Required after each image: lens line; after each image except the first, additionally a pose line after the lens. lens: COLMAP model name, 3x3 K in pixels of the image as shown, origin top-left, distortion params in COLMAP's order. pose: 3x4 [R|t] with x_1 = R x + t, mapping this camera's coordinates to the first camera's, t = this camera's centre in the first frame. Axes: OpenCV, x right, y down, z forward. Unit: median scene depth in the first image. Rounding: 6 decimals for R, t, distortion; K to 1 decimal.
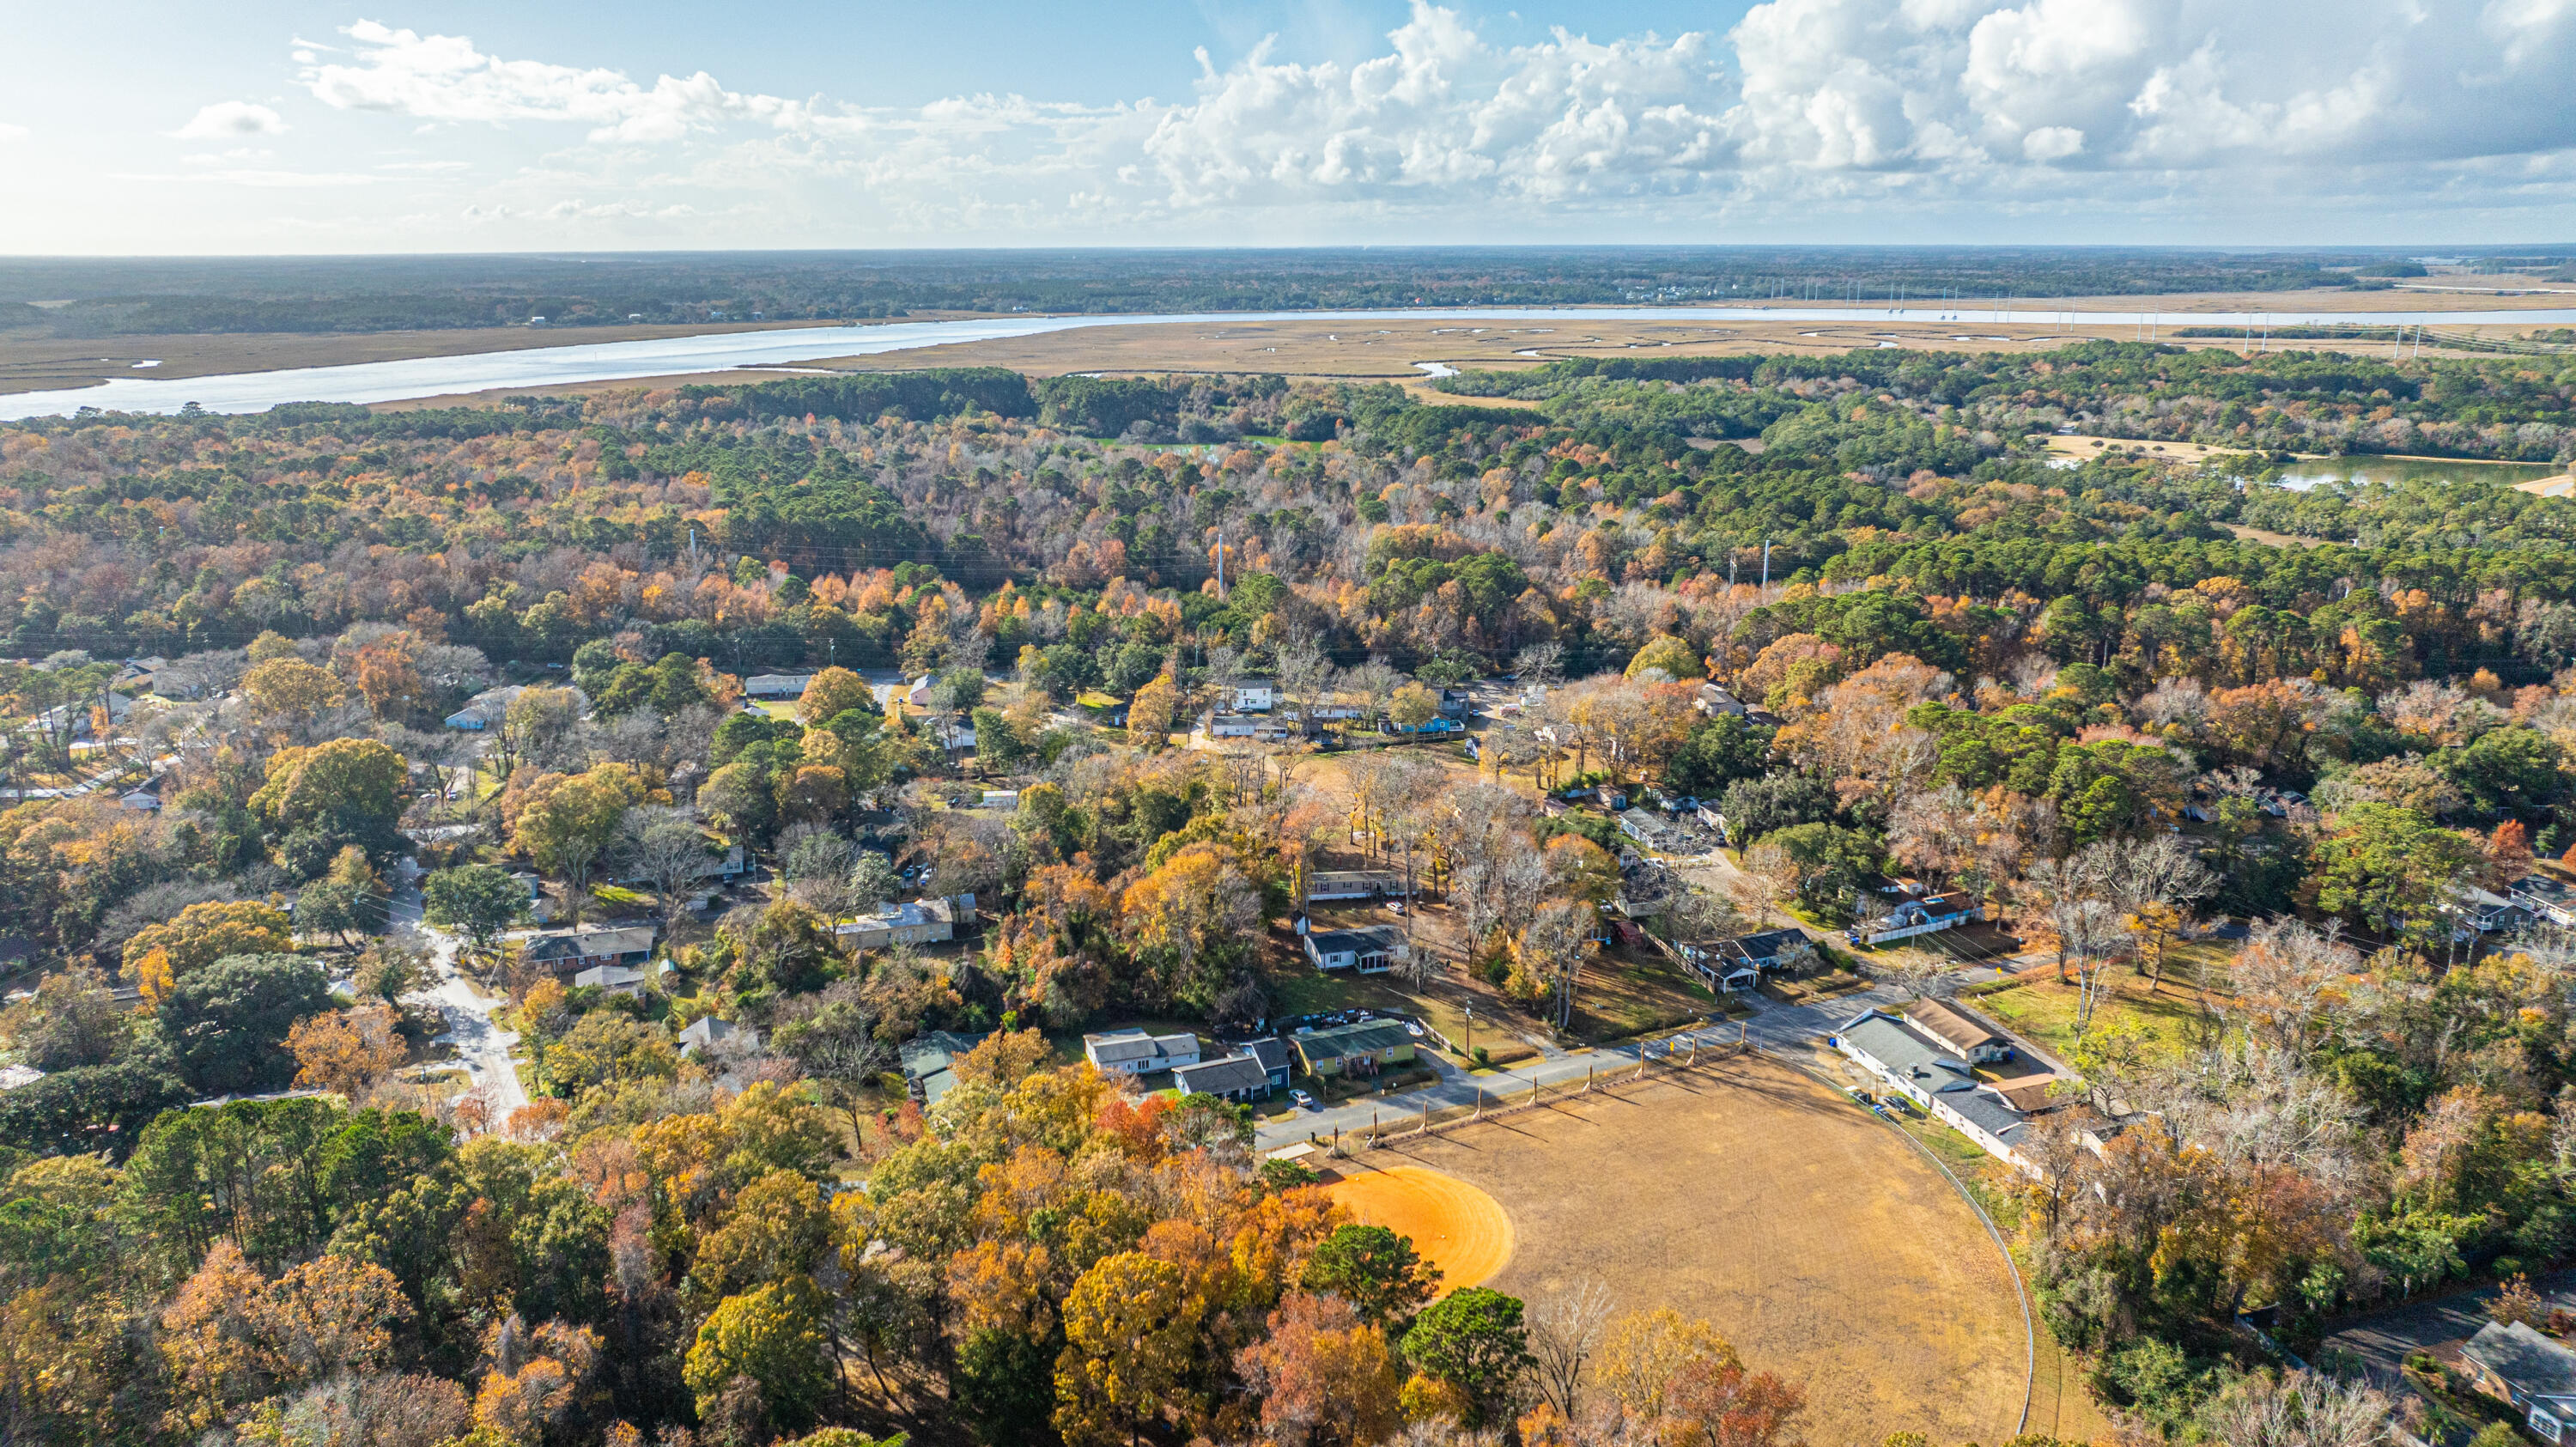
lens RADIAL K [[1808.0, 0, 1284.9], [0, 1808.0, 712.5], [0, 0, 1]] dist [-0.037191, 0.038728]
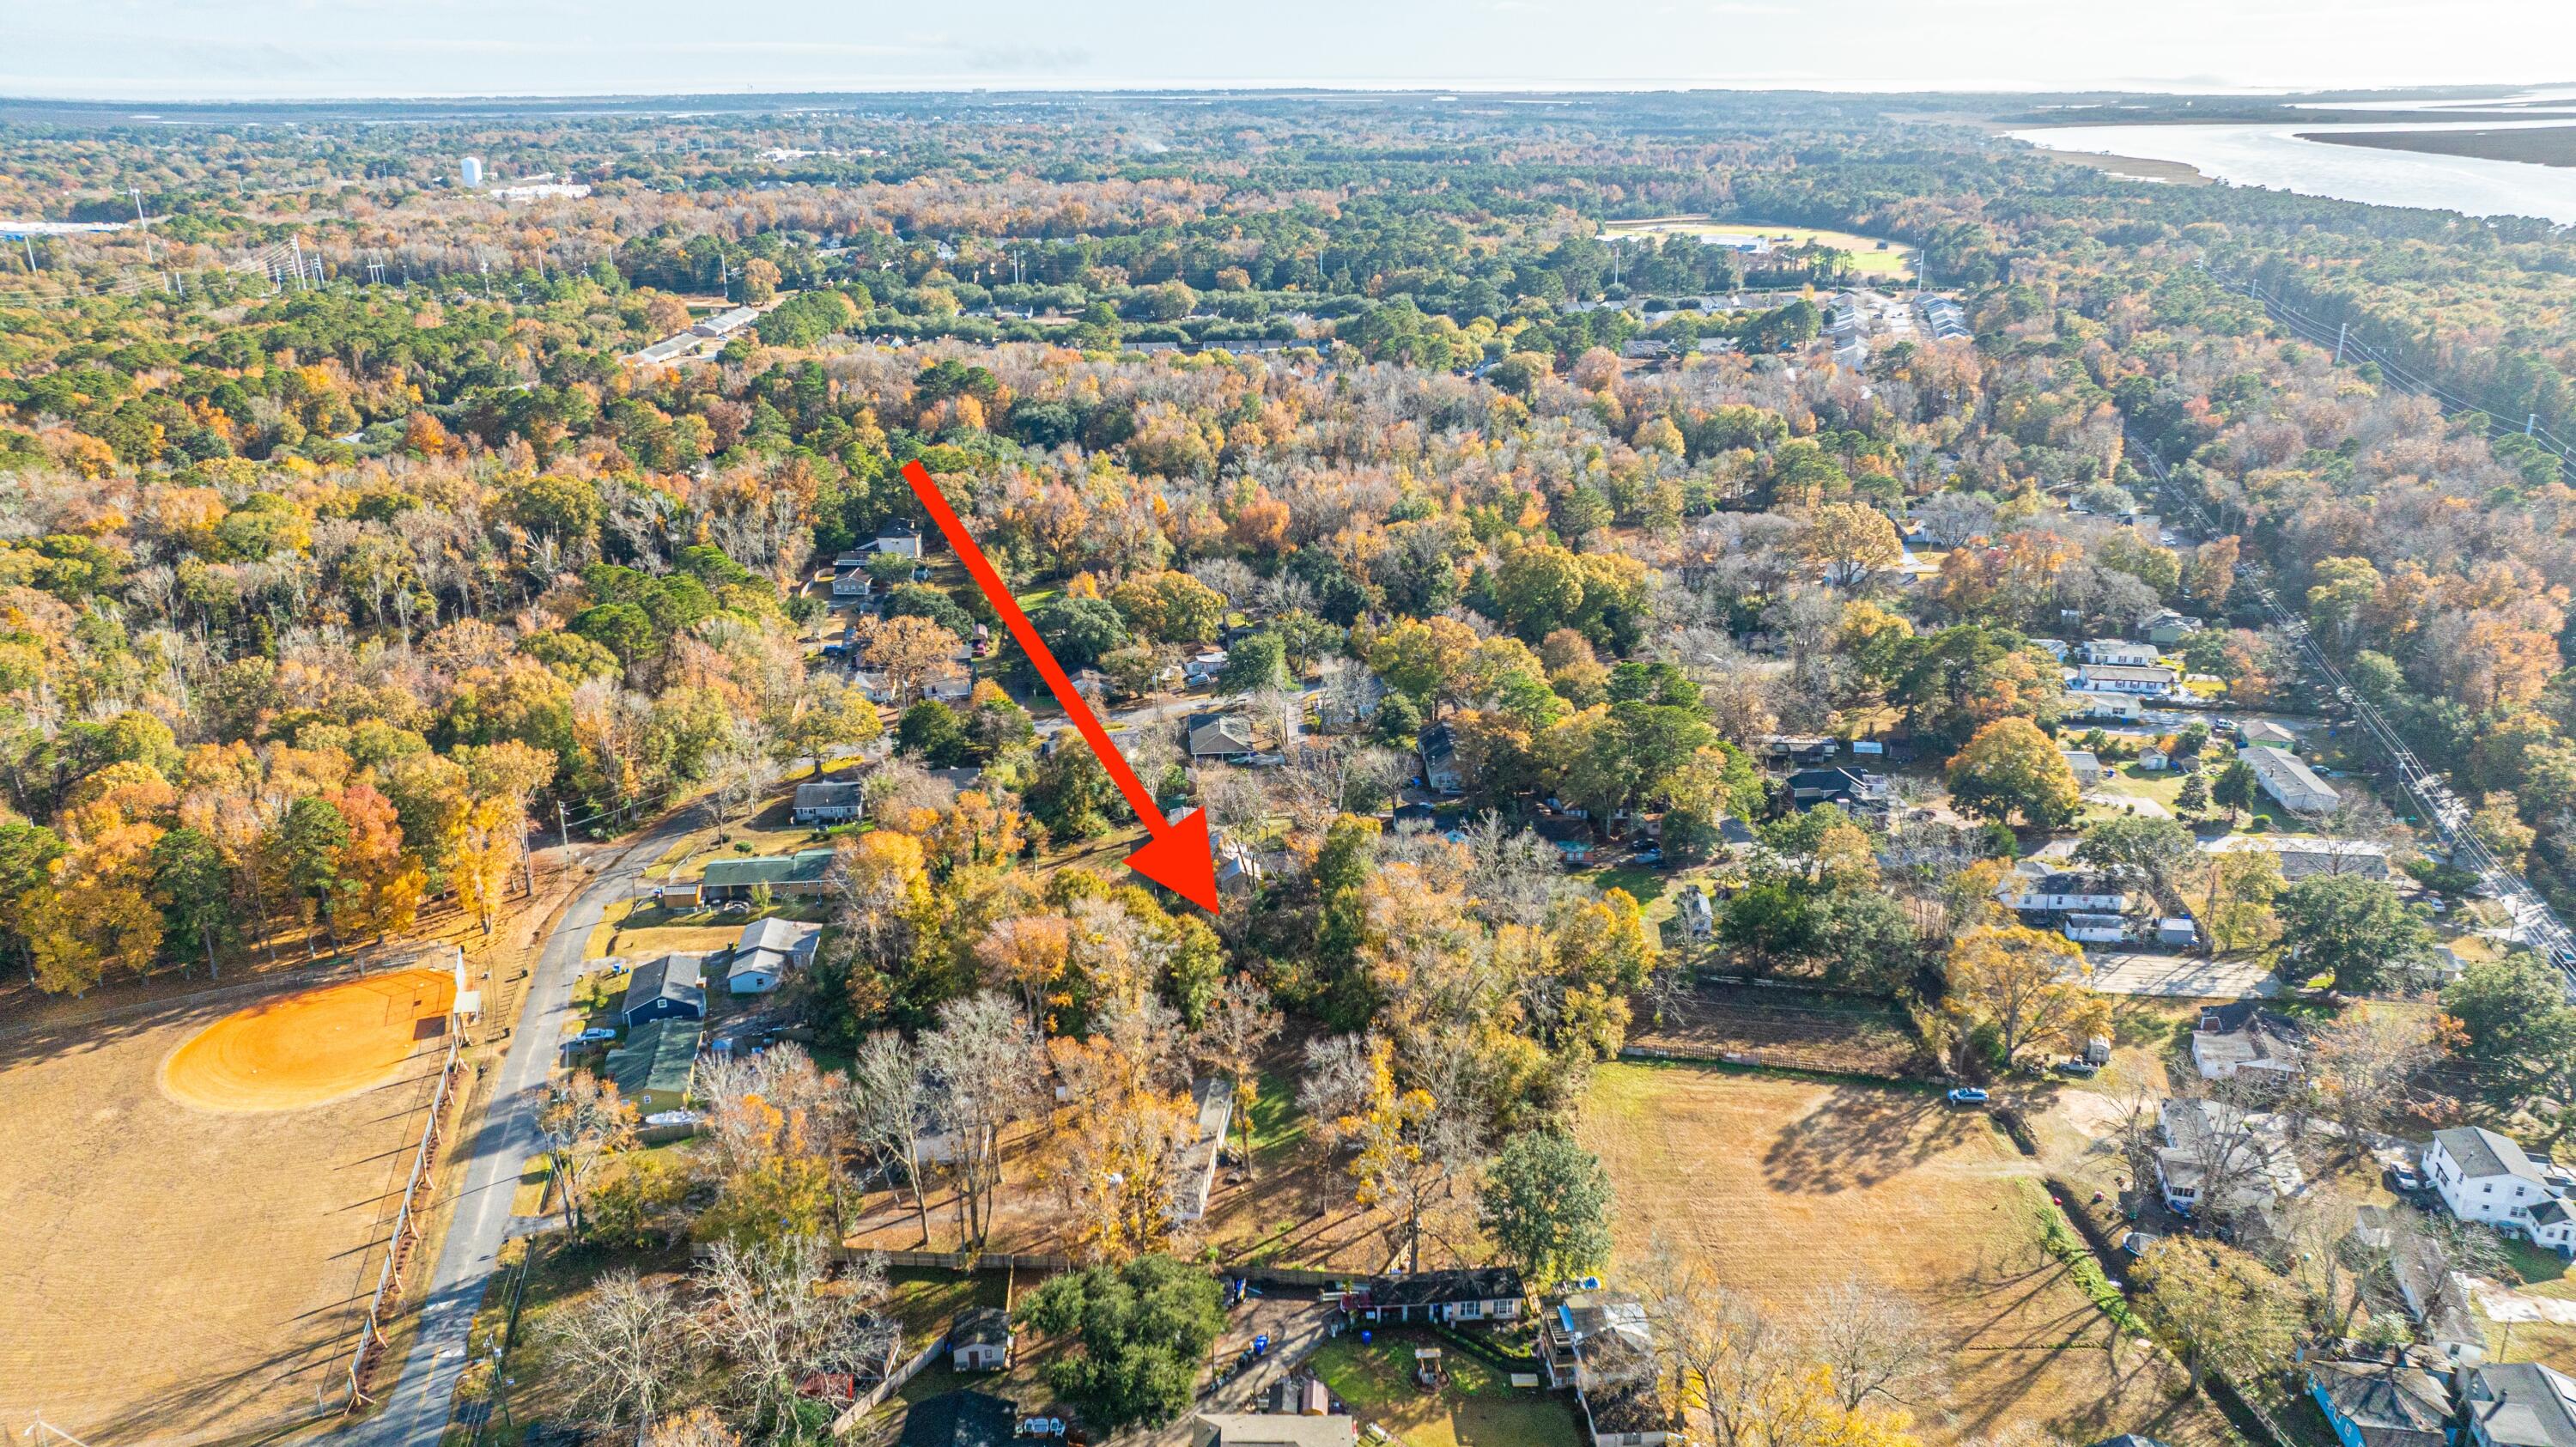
lens RADIAL K [[1808.0, 0, 1287.8], [0, 1808.0, 726.5], [0, 0, 1]] dist [-0.037191, 0.038728]
pose [[-0.202599, 0.341295, -0.917862, 0.401113], [-0.246239, 0.889429, 0.385075, -0.202721], [0.947798, 0.304029, -0.096157, 0.762457]]
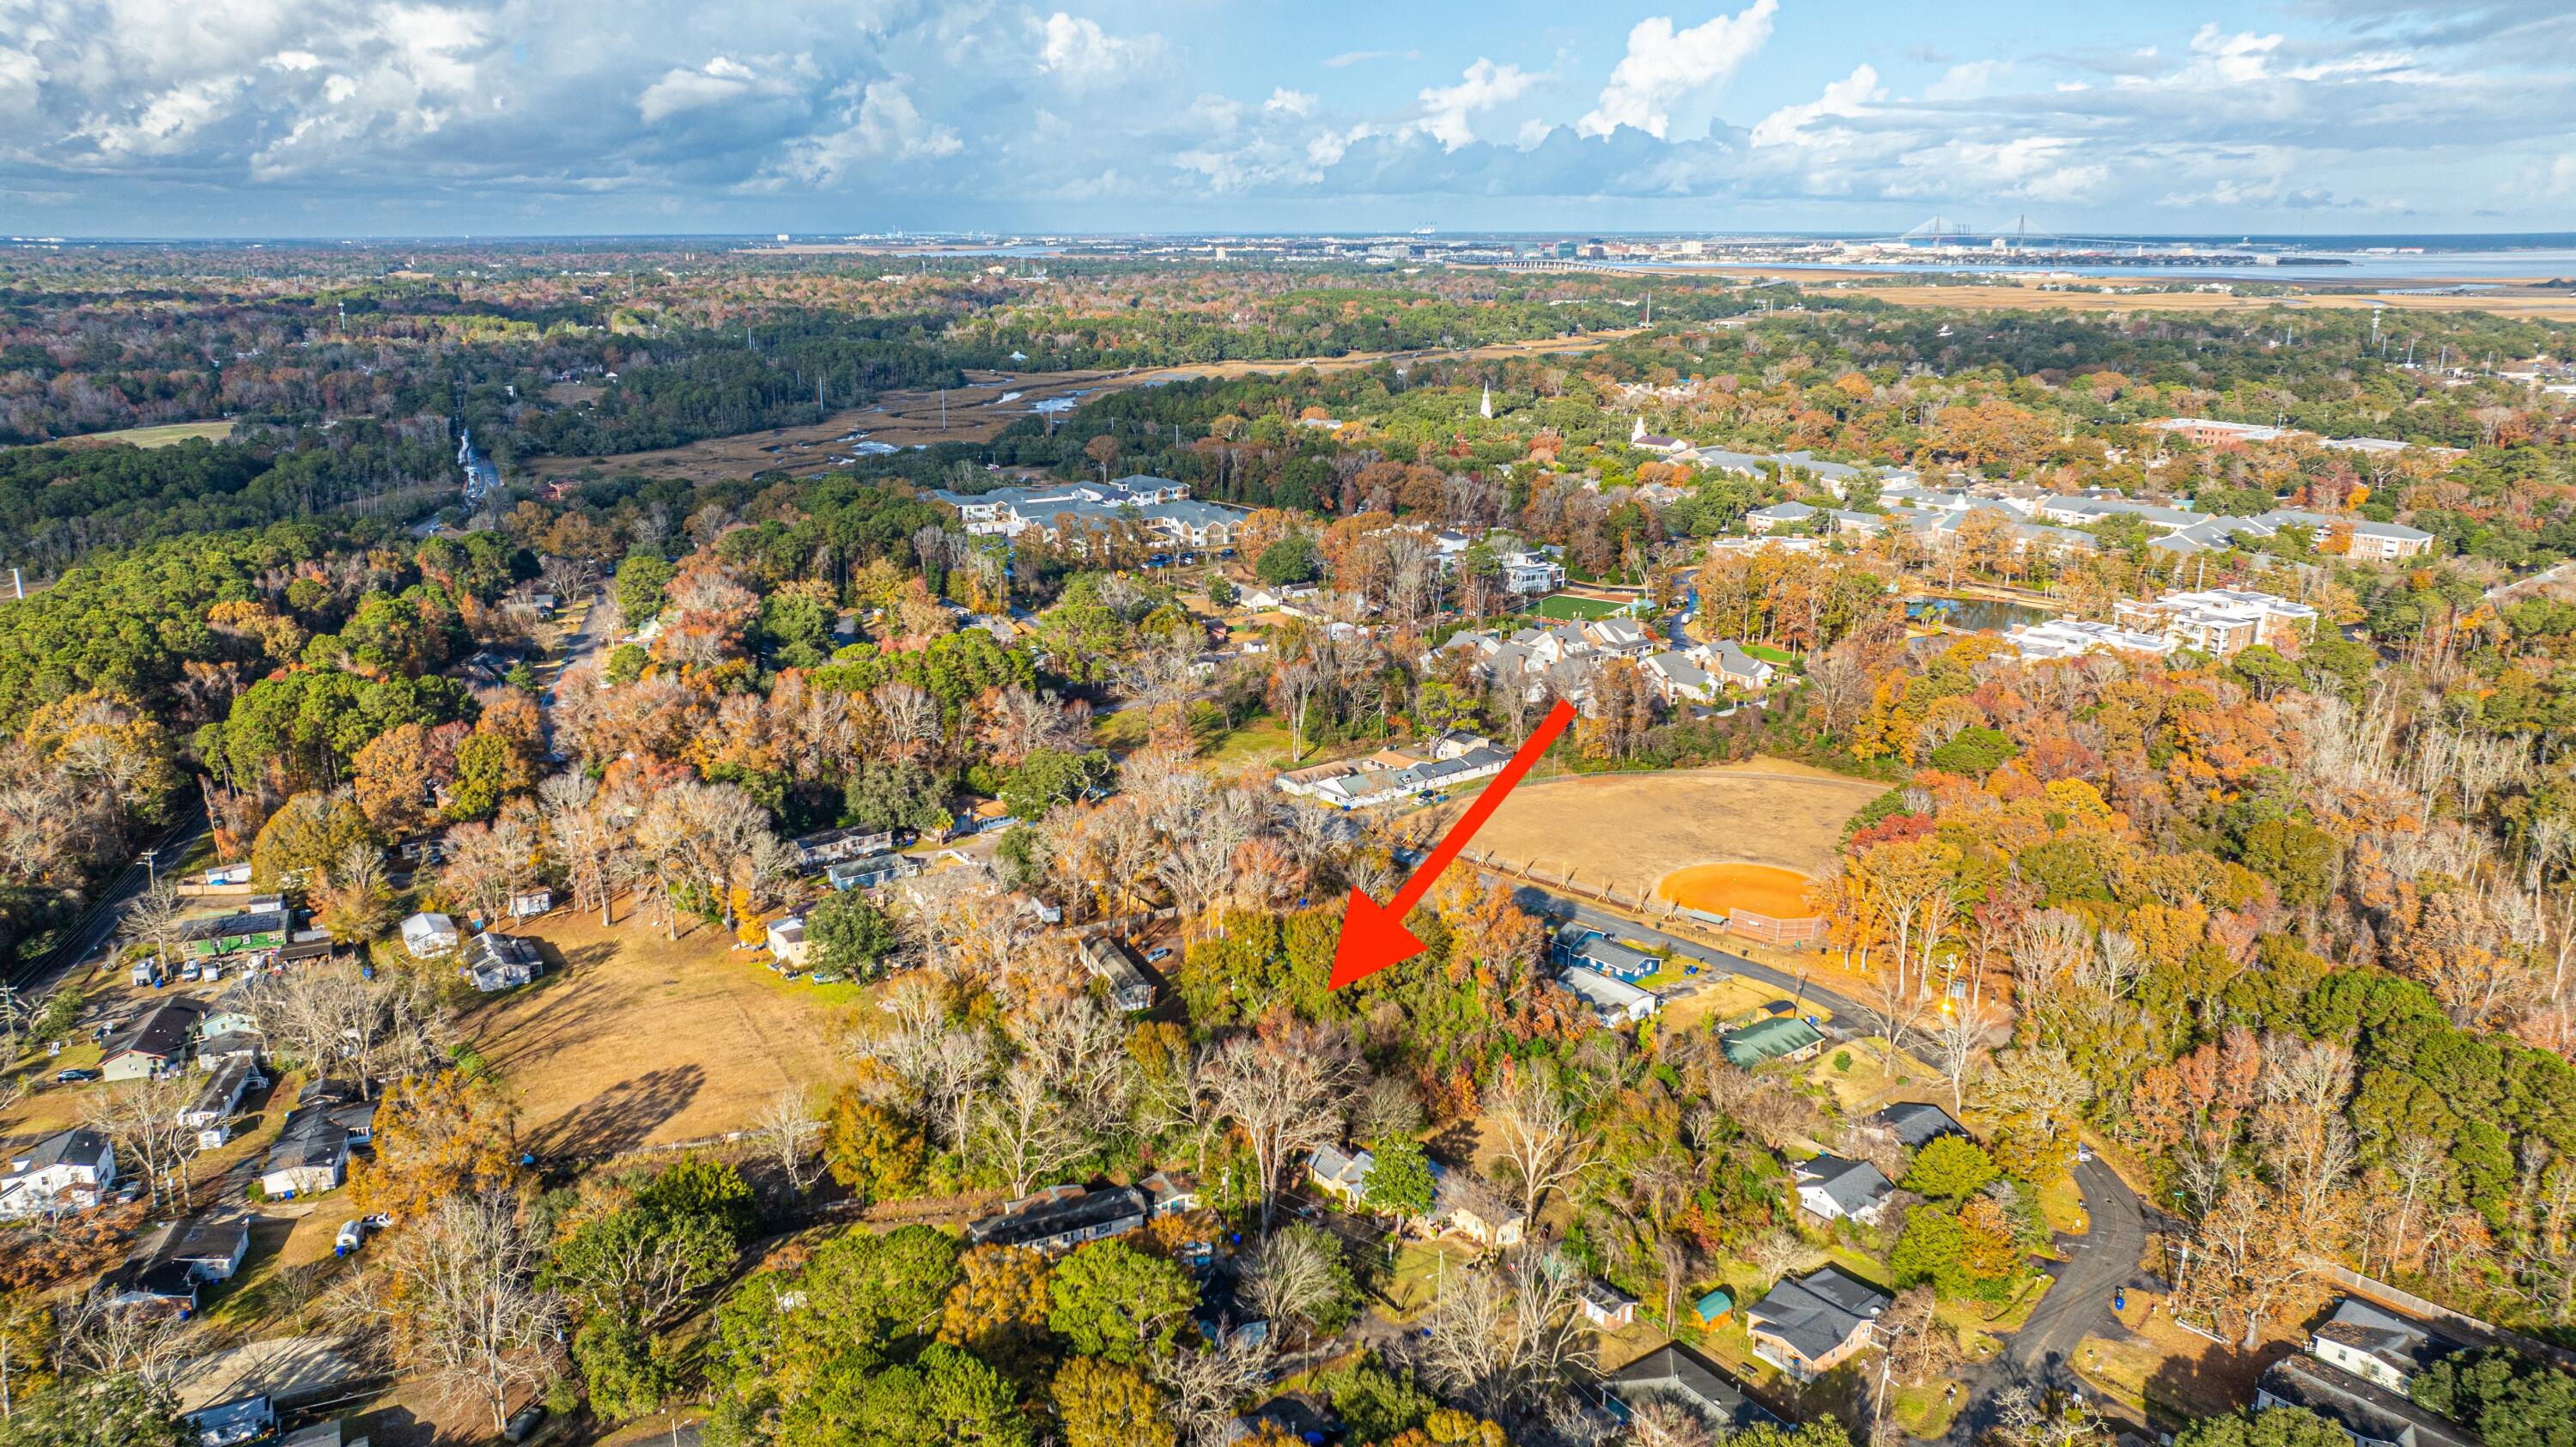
lens RADIAL K [[1808.0, 0, 1287.5], [0, 1808.0, 712.0], [0, 0, 1]] dist [-0.037191, 0.038728]
pose [[-0.327972, -0.241738, 0.913234, -0.553824], [0.243100, 0.912552, 0.328862, -0.209473], [-0.912873, 0.329865, -0.240526, 0.795683]]
